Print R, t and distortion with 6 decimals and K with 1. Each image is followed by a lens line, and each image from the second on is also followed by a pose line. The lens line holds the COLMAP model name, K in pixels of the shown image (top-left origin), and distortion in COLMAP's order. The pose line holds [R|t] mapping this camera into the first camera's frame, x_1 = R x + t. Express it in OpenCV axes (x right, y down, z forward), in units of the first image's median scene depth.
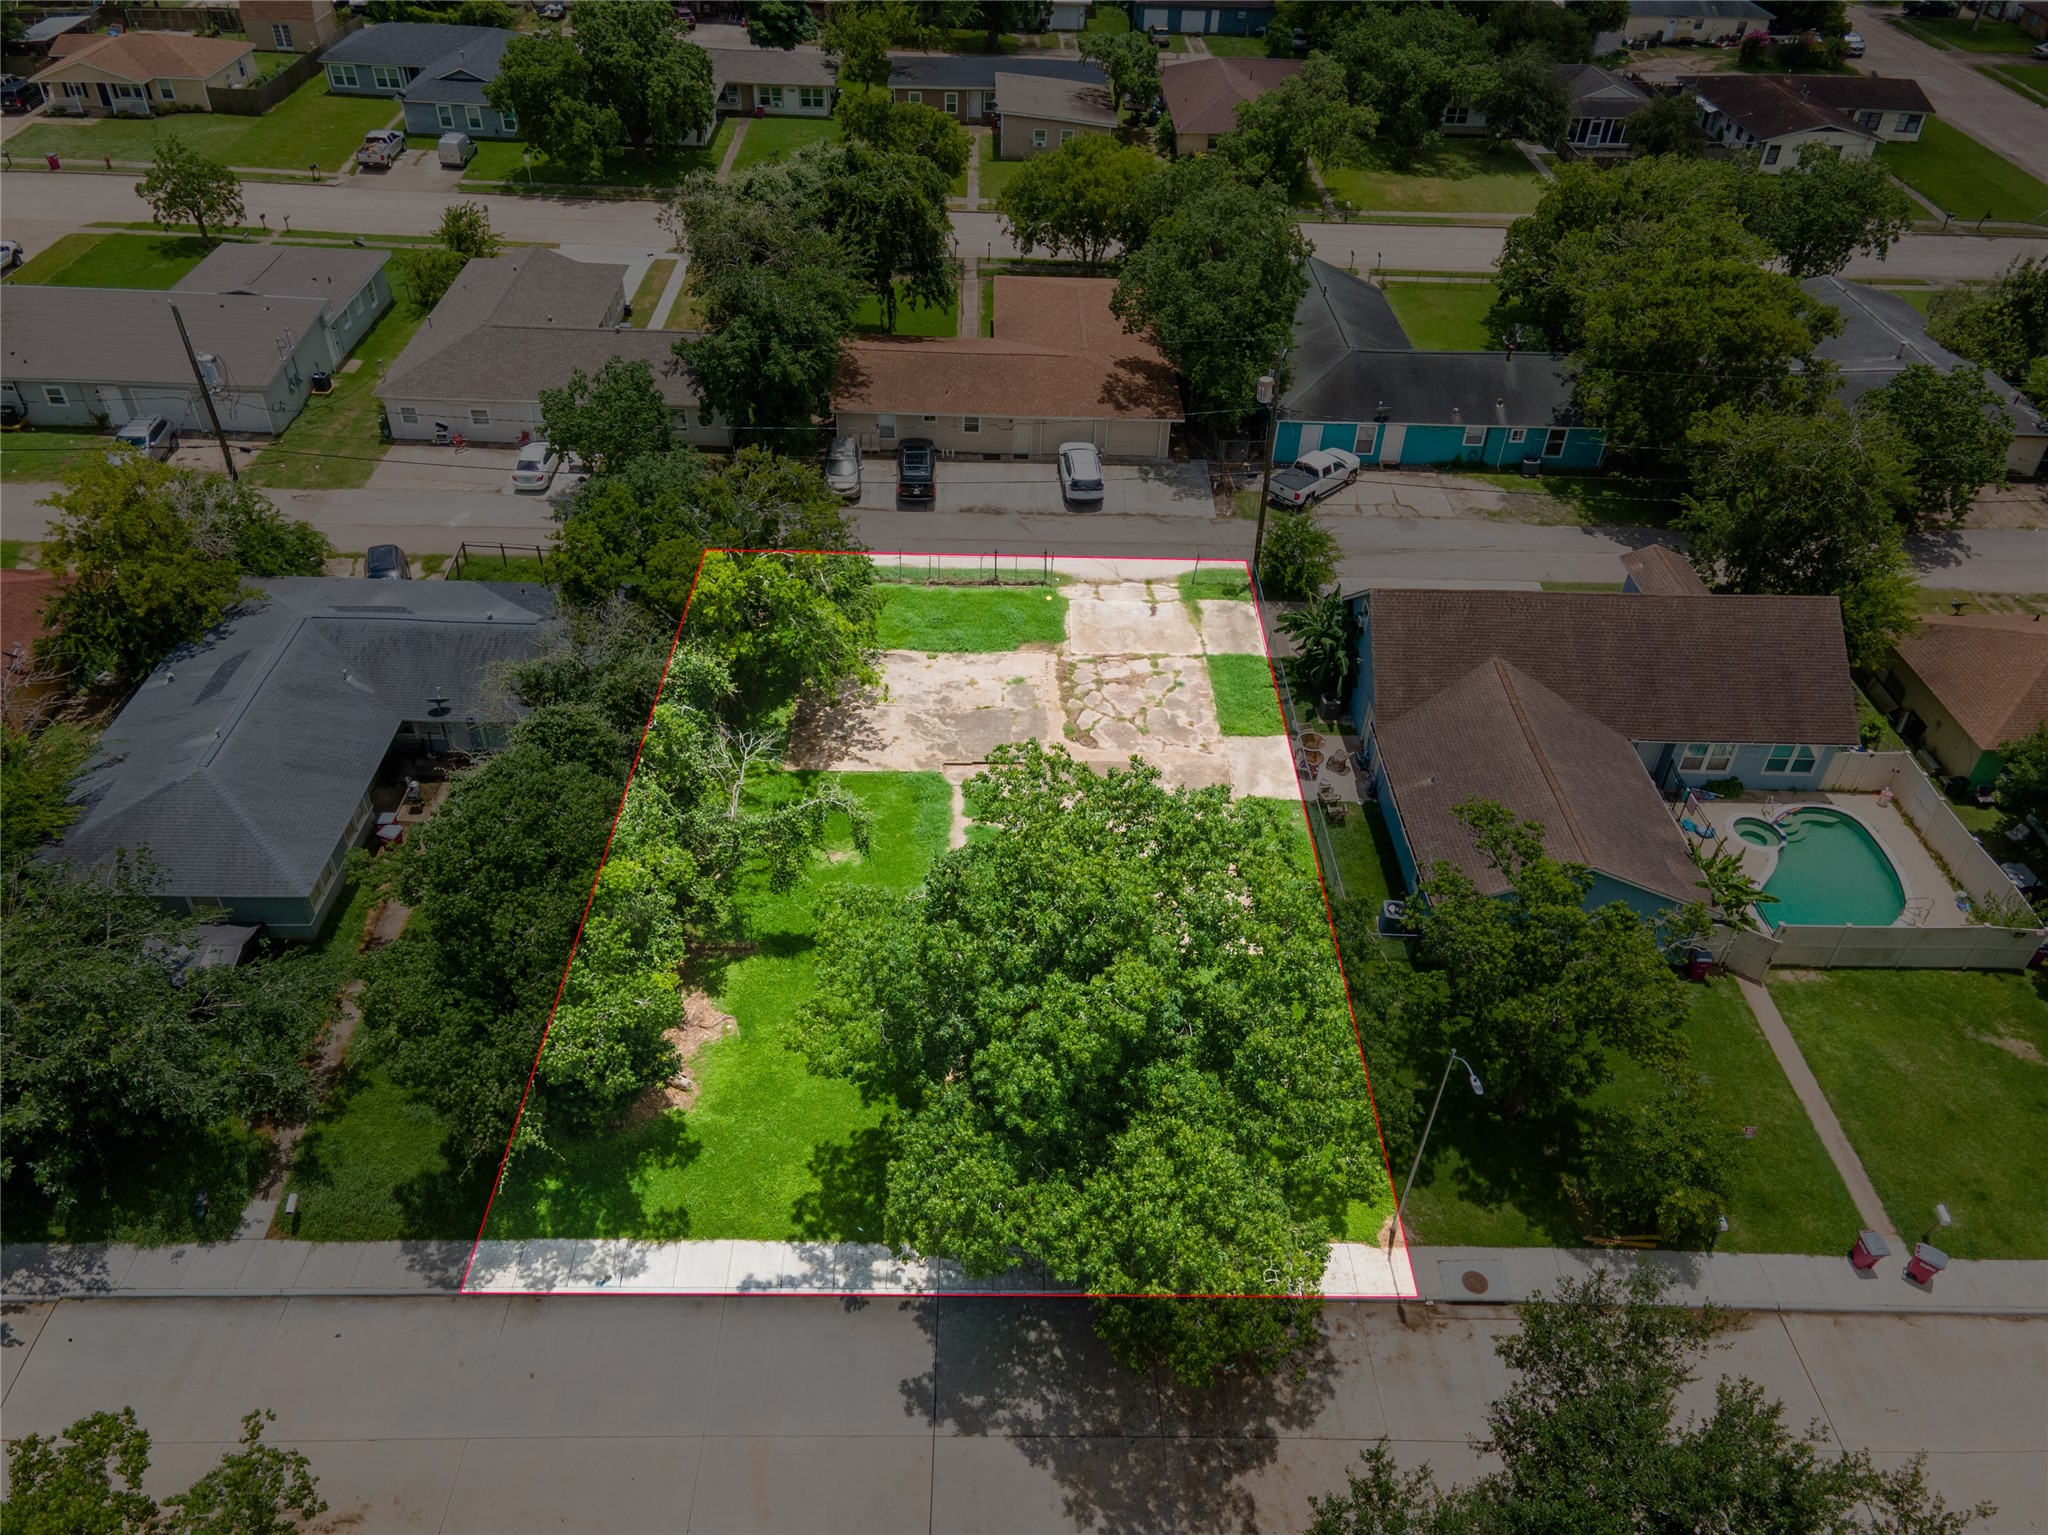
lens RADIAL K [[1503.2, 0, 1020.3], [0, 1503.2, 759.5], [0, 0, 1]] dist [0.042689, 0.012658]
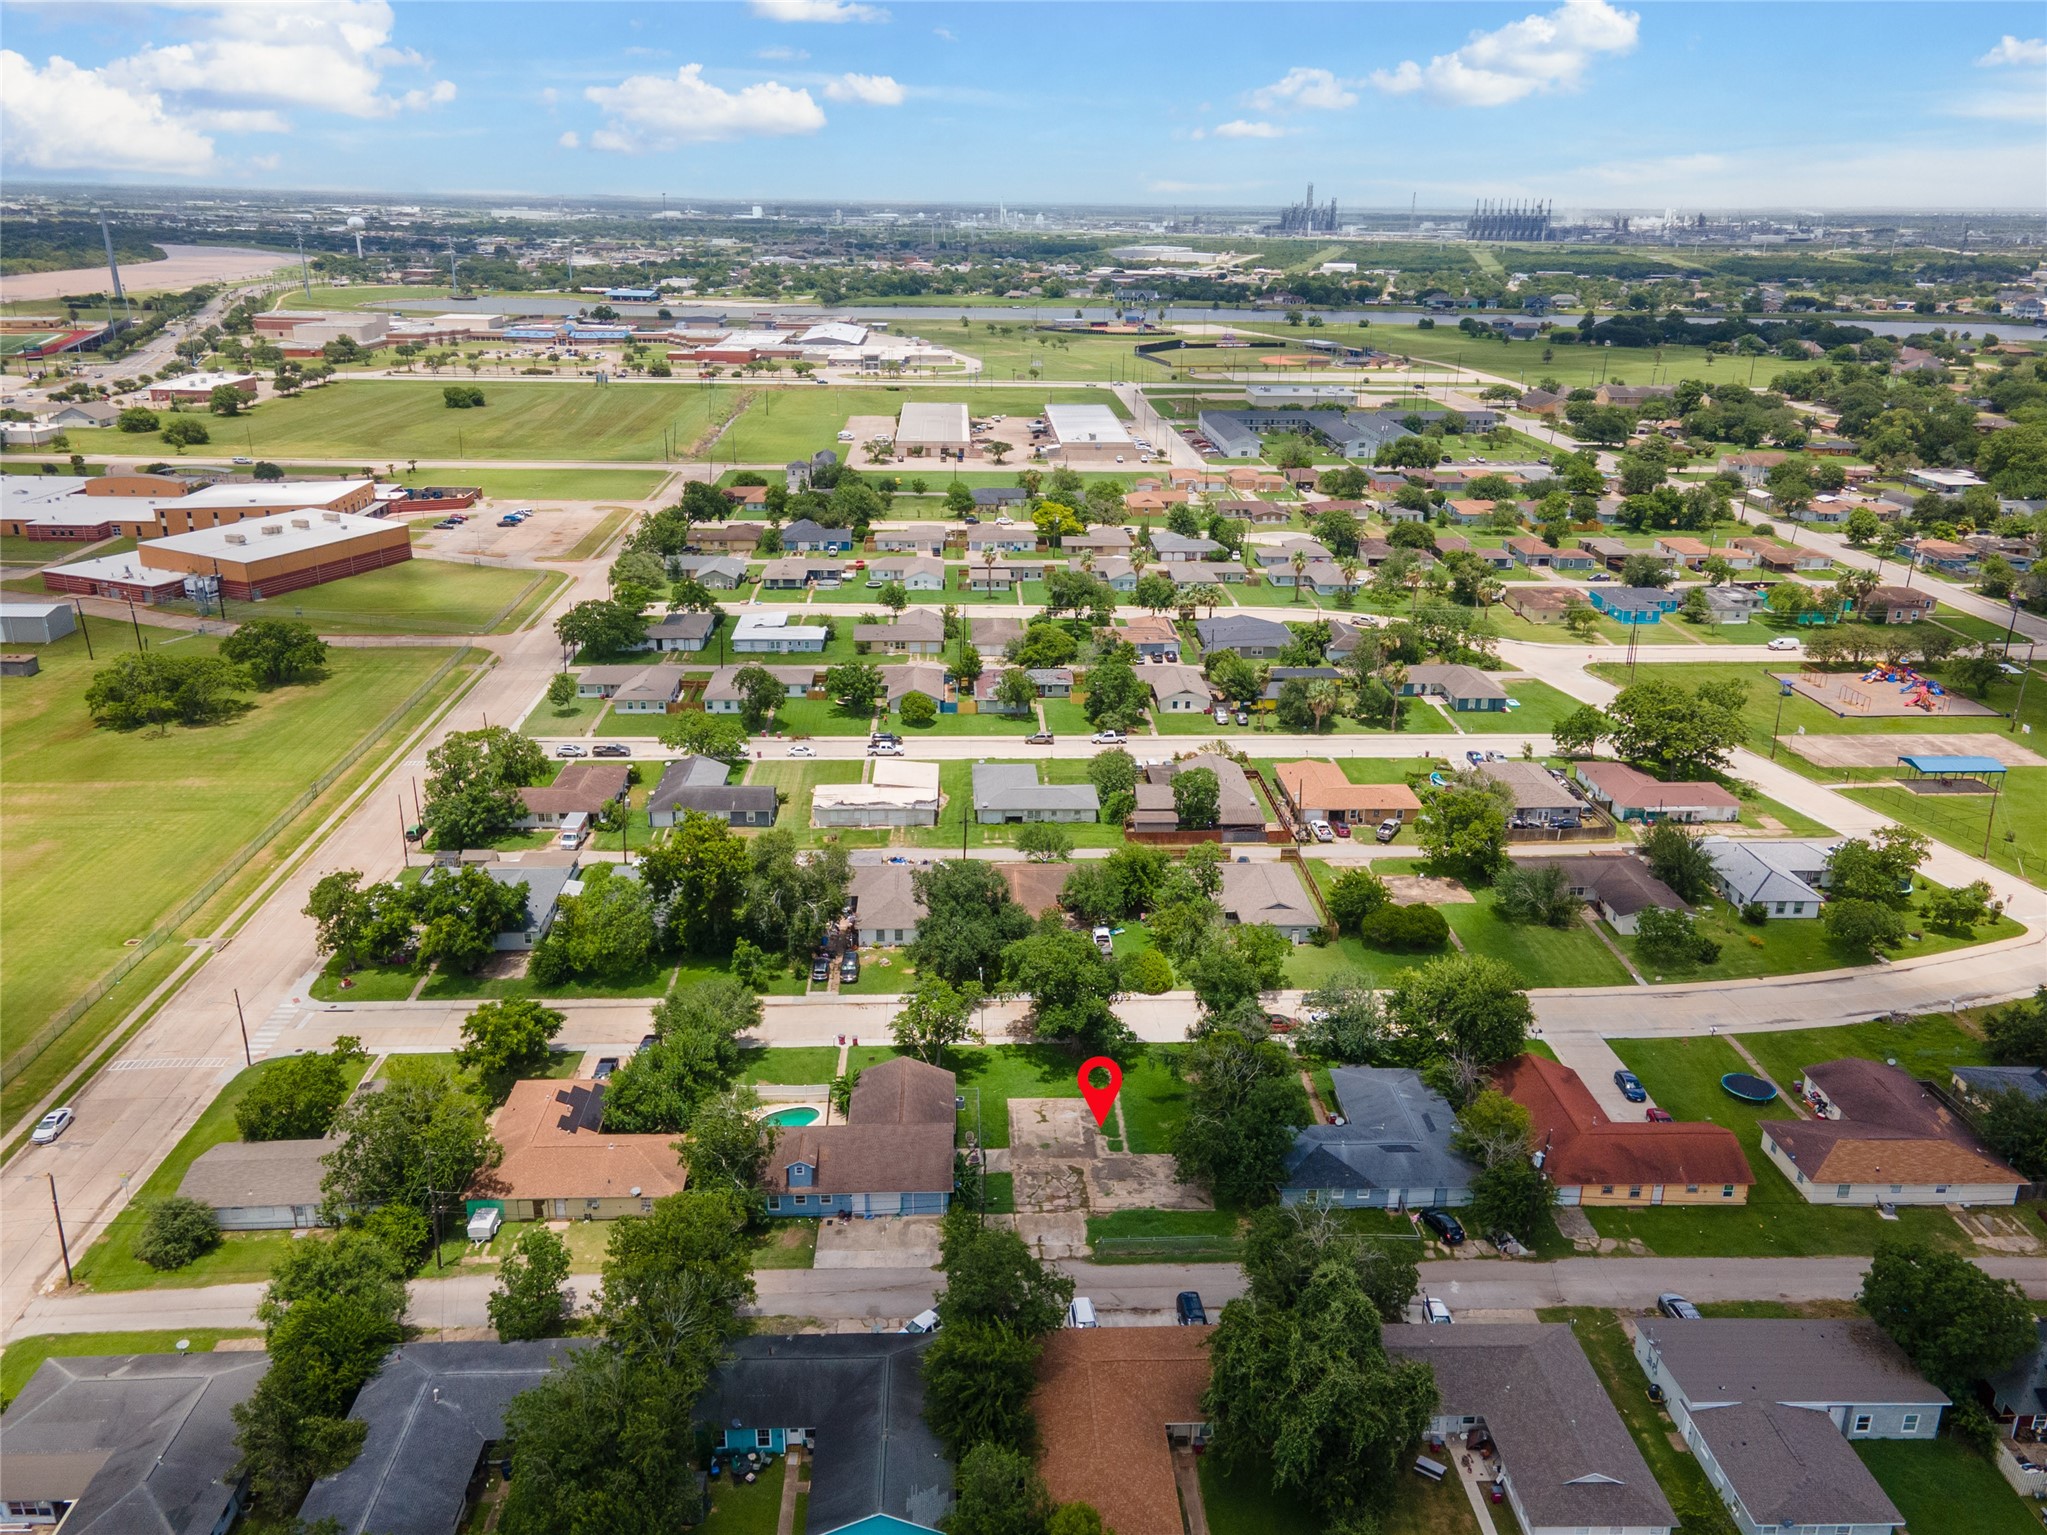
lens RADIAL K [[1586.8, 0, 1011.4], [0, 1586.8, 762.9], [0, 0, 1]] dist [0.071496, -0.009262]
pose [[-0.998853, -0.032832, -0.034863, 0.189353], [-0.047024, 0.534727, 0.843716, -1.850154], [-0.009059, 0.844387, -0.535657, 1.401536]]
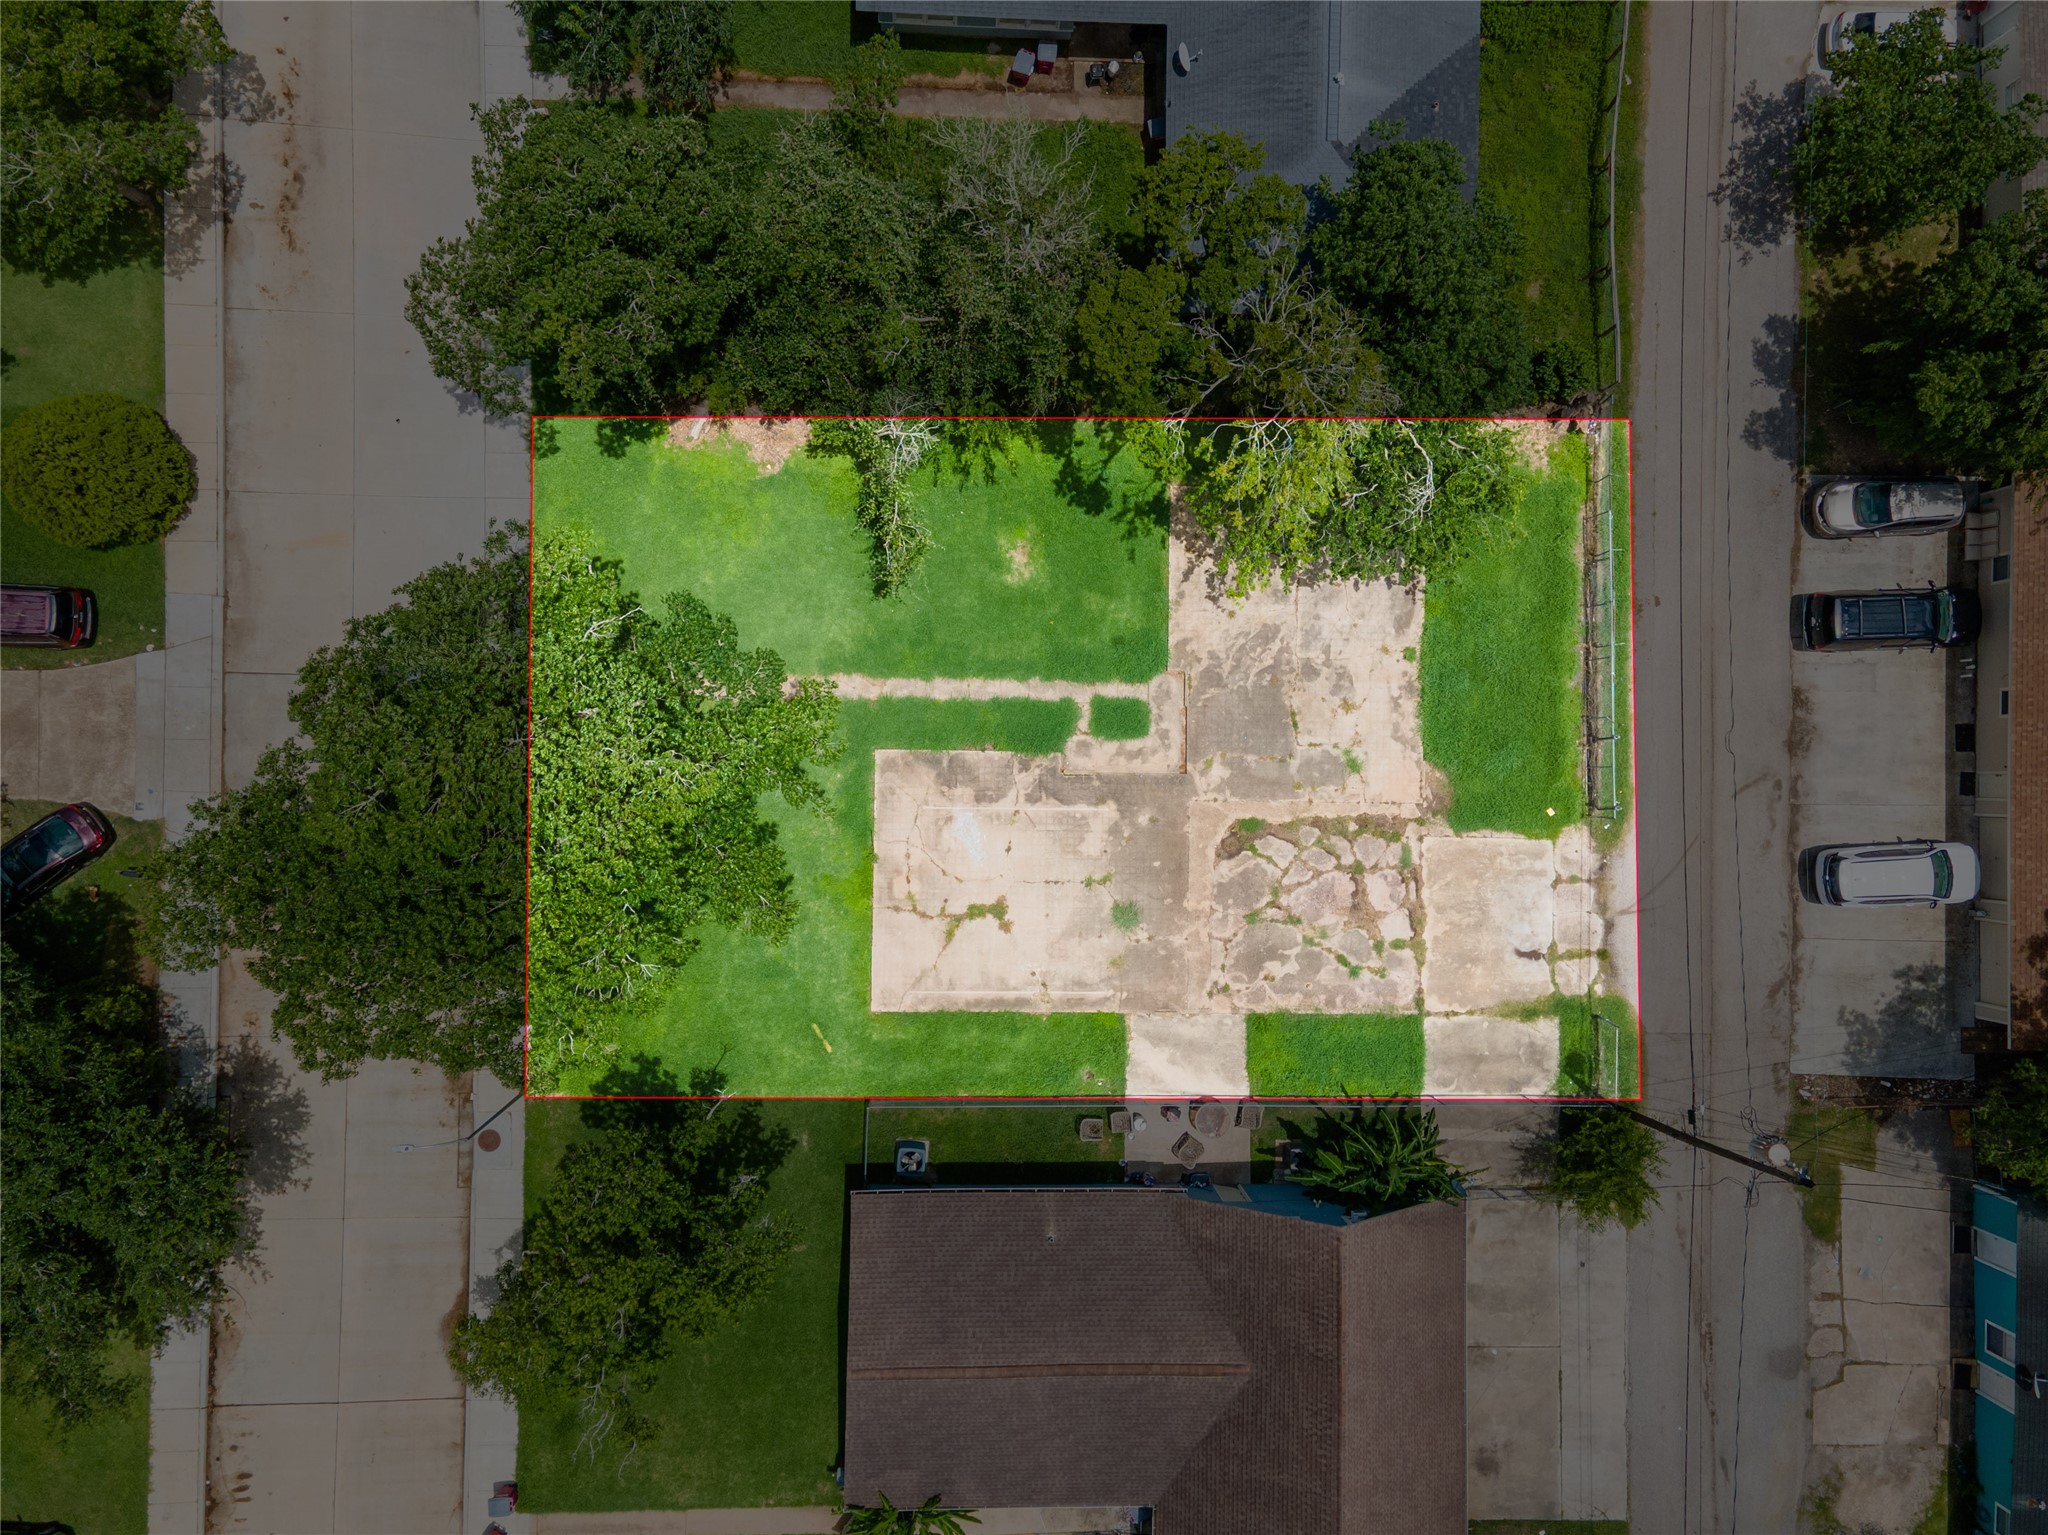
lens RADIAL K [[1503.2, 0, 1023.1], [0, 1503.2, 802.0], [0, 0, 1]] dist [0.042689, 0.012658]
pose [[-0.020693, 0.998968, -0.040424, 0.044479], [-0.661679, 0.016627, 0.749603, -0.440216], [0.749501, 0.042259, 0.660653, 0.296198]]
